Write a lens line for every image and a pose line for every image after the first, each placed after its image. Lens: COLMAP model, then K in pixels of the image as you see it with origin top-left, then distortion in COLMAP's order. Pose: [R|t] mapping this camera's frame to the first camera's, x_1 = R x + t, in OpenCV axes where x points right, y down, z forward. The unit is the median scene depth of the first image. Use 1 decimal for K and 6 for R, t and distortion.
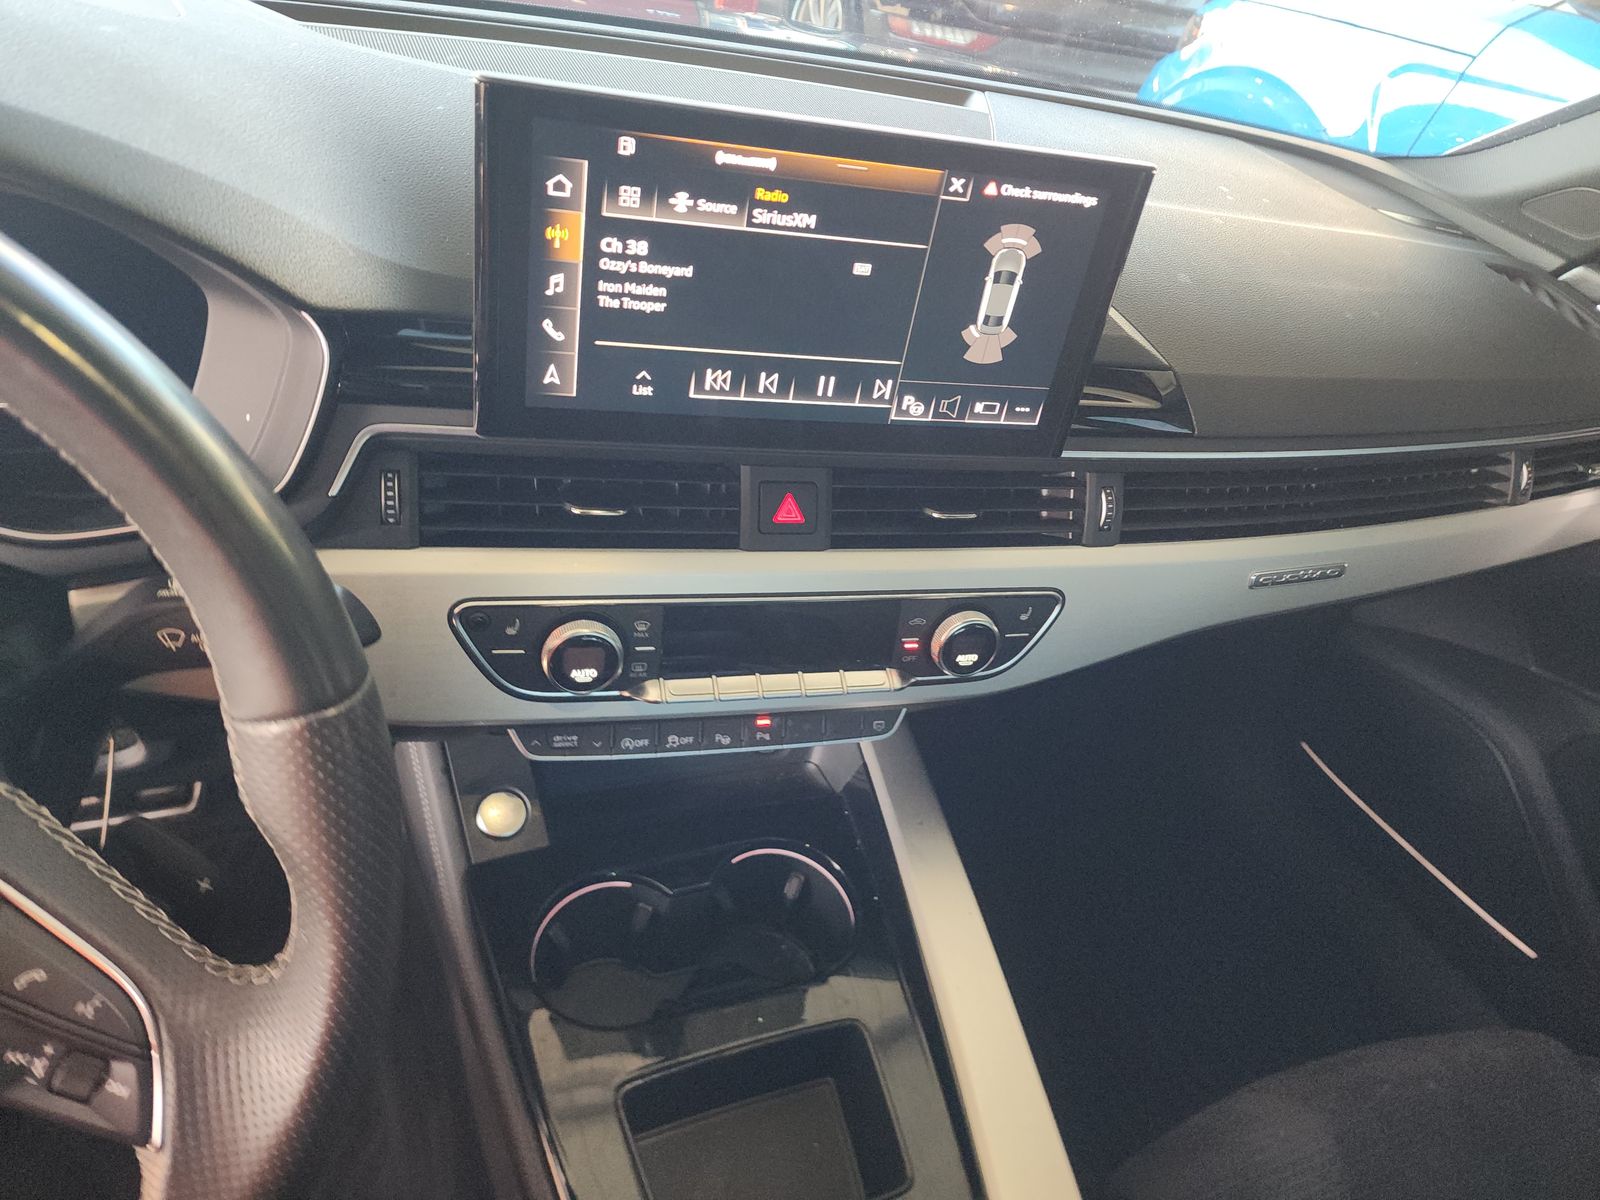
lens RADIAL K [[1096.0, 0, 732.6], [0, 1096.0, 595.1], [0, 0, 1]] dist [0.070634, -0.064936]
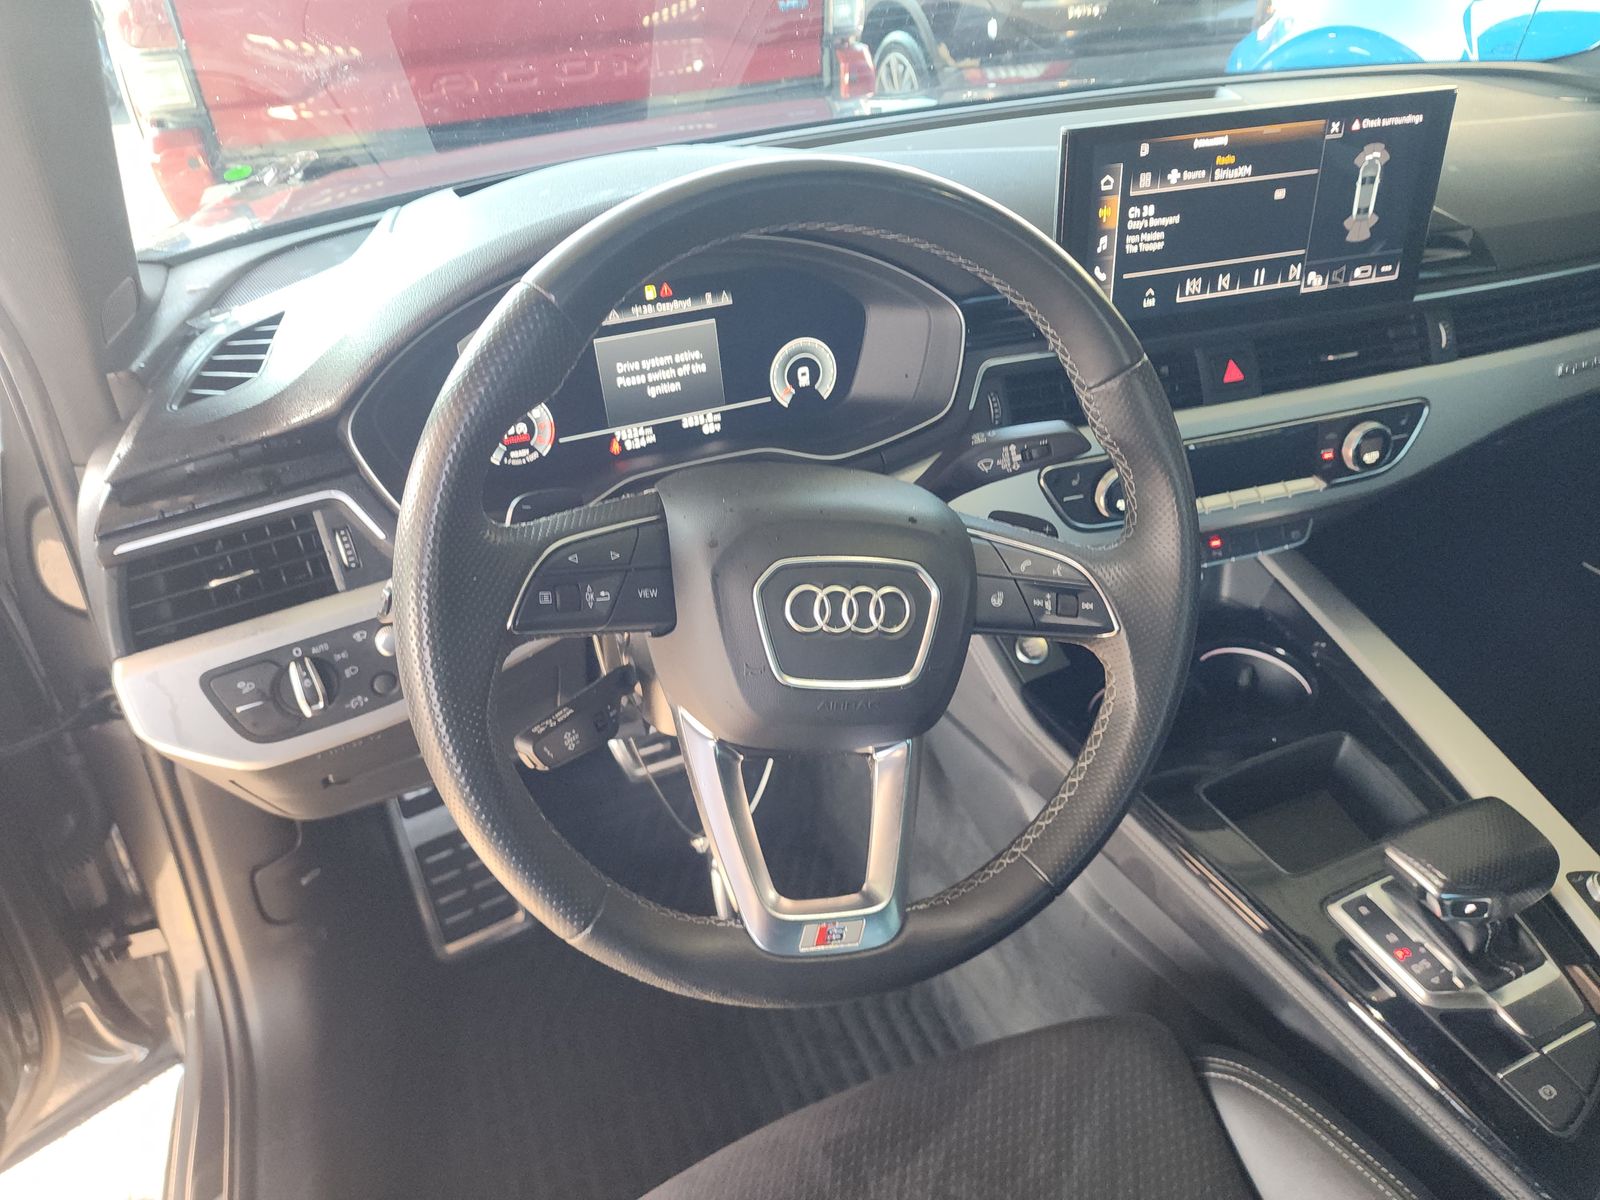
lens RADIAL K [[1096.0, 0, 732.6], [0, 1096.0, 595.1], [0, 0, 1]] dist [0.070634, -0.064936]
pose [[0.973967, -0.199726, -0.107232, -0.565563], [0.191386, 0.977980, -0.083221, 0.236049], [0.121492, 0.060532, 0.990745, -0.605718]]
